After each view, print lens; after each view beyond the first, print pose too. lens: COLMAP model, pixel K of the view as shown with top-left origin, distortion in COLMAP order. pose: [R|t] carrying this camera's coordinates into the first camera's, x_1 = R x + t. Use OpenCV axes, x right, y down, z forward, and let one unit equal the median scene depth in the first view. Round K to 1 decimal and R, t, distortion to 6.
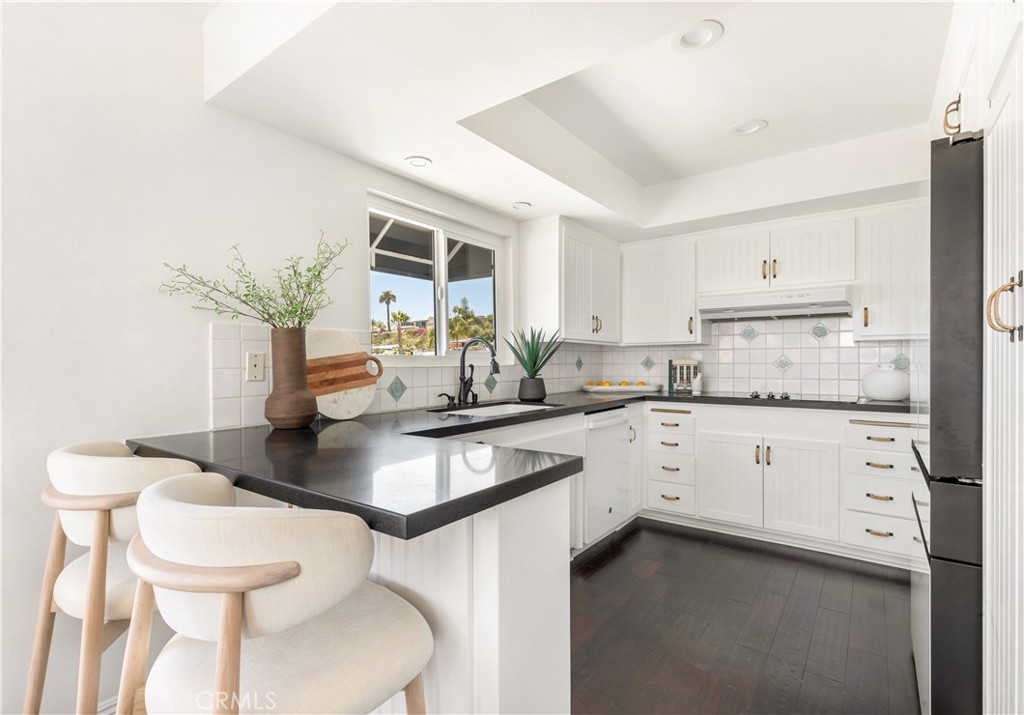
lens RADIAL K [[496.8, 0, 494.5], [0, 496.8, 361.6], [0, 0, 1]] dist [0.009342, 0.000190]
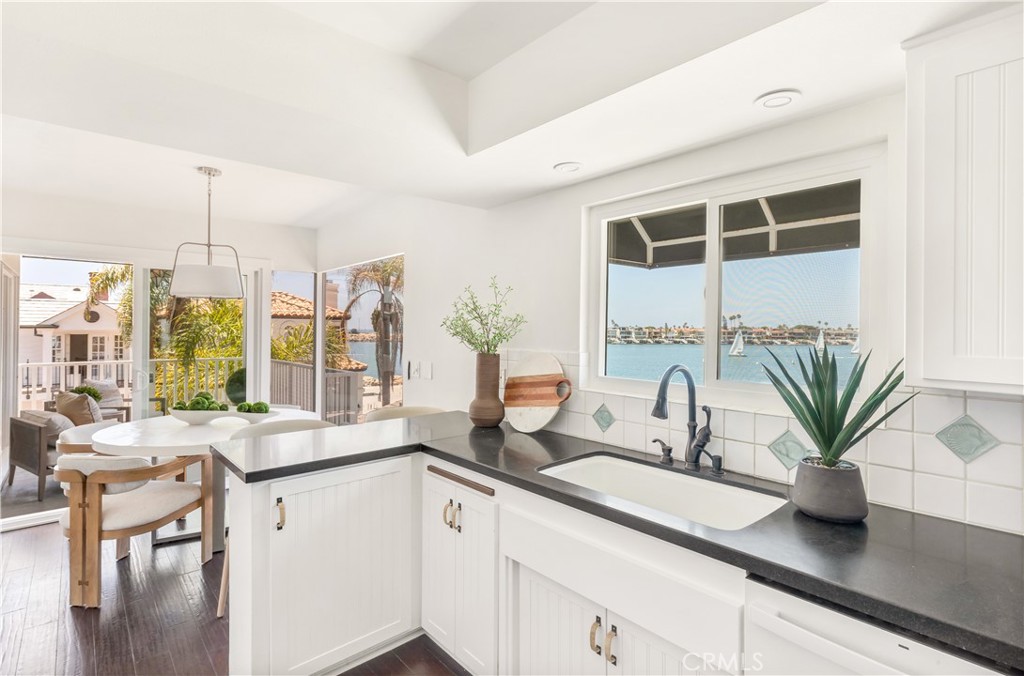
lens RADIAL K [[500.2, 0, 513.5], [0, 500.2, 319.1], [0, 0, 1]] dist [0.000271, -0.001911]
pose [[-0.188950, -0.011378, -0.981921, 0.560767], [-0.003809, 0.999934, -0.010854, -0.087415], [0.981979, 0.001690, -0.188981, 0.806242]]
